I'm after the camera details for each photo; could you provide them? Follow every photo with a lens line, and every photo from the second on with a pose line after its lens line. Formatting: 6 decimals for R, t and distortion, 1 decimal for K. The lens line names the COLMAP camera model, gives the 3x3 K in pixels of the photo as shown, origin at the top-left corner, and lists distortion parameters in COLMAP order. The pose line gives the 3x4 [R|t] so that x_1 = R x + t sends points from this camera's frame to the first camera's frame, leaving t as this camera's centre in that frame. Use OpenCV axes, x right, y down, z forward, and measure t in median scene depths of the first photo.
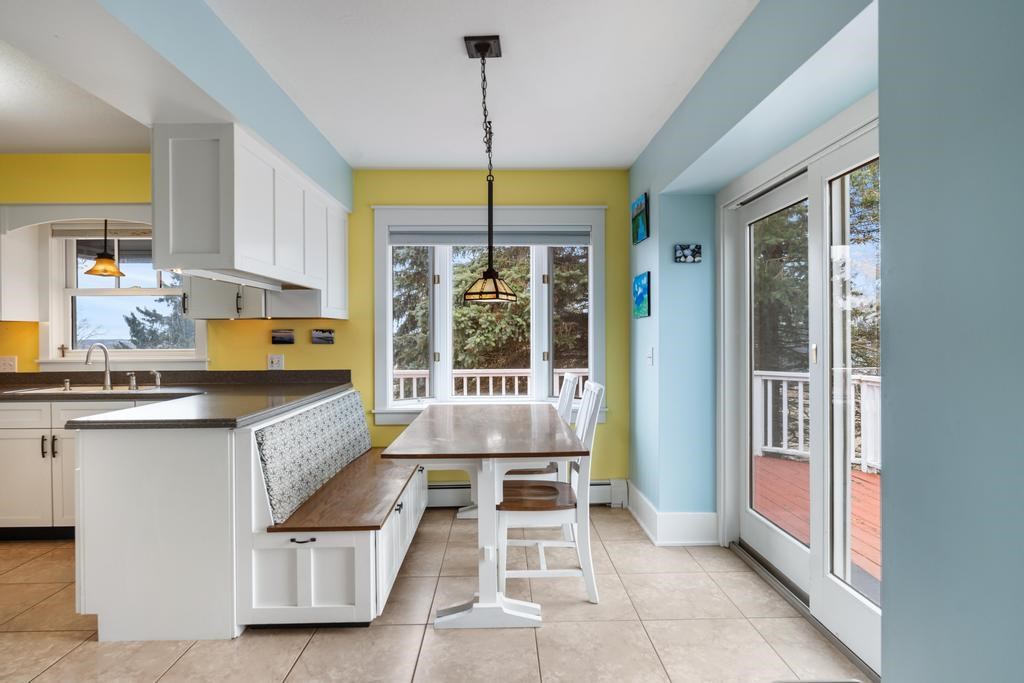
lens RADIAL K [[542.7, 0, 510.2], [0, 542.7, 333.4], [0, 0, 1]] dist [0.000129, 0.000674]
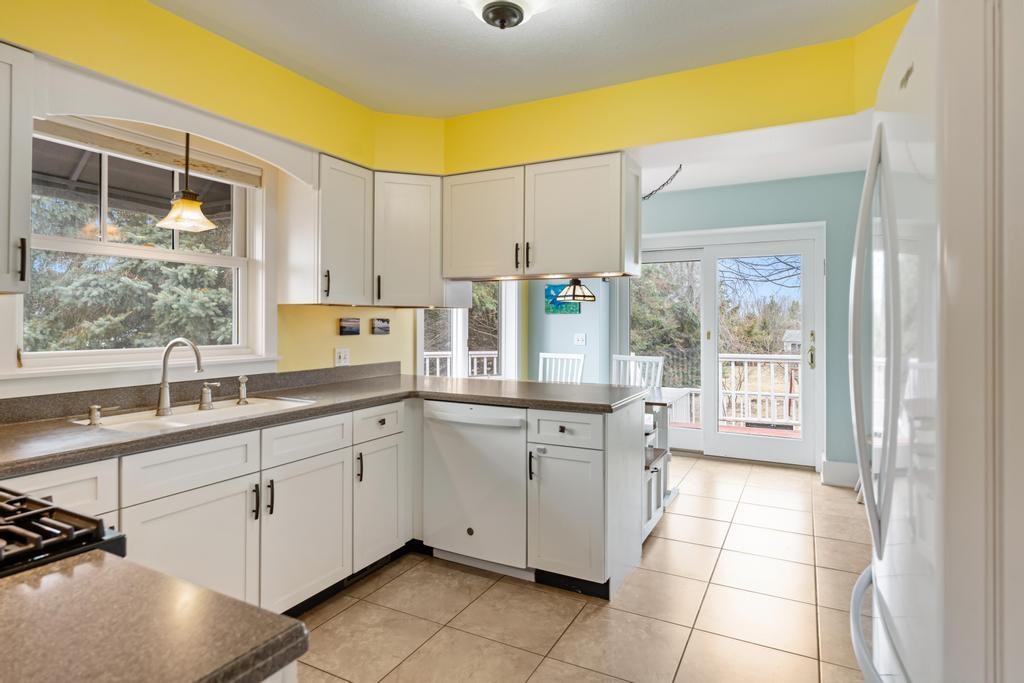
lens RADIAL K [[542.7, 0, 501.0], [0, 542.7, 328.6], [0, 0, 1]] dist [0.000129, 0.000674]
pose [[0.490192, -0.001155, 0.871613, -1.062144], [-0.008639, 0.999944, 0.006184, 0.001755], [-0.871571, -0.010561, 0.490155, 0.377856]]
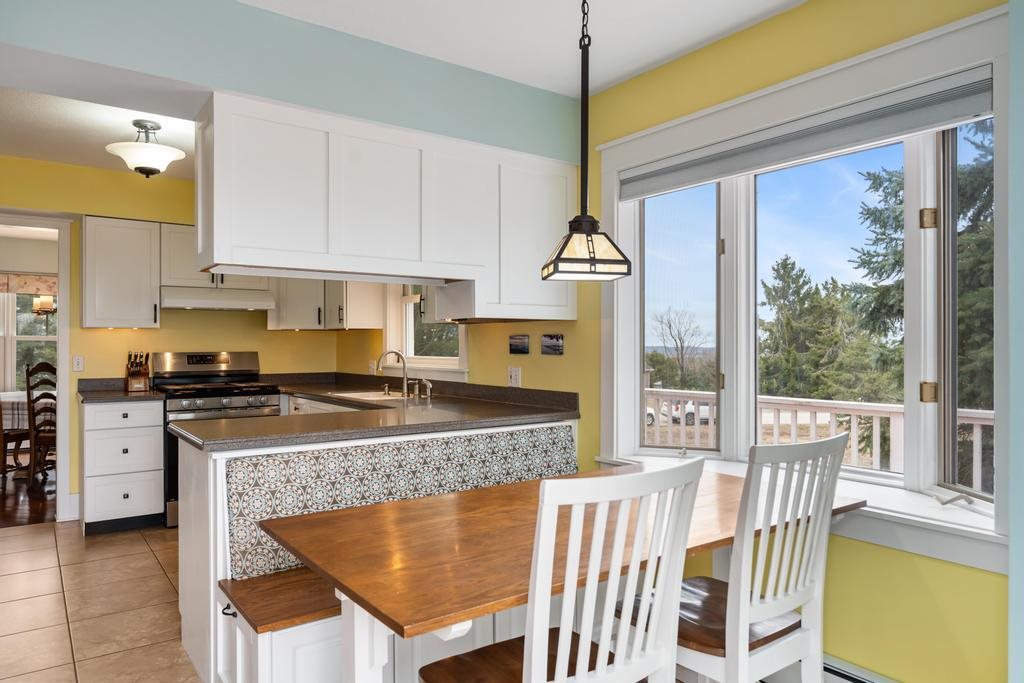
lens RADIAL K [[657.9, 0, 501.9], [0, 657.9, 338.5], [0, 0, 1]] dist [0.000473, 0.000209]
pose [[0.569955, -0.000709, -0.821676, 0.340272], [-0.002842, 0.999992, -0.002834, 0.000315], [0.821671, 0.003951, 0.569948, 0.453374]]
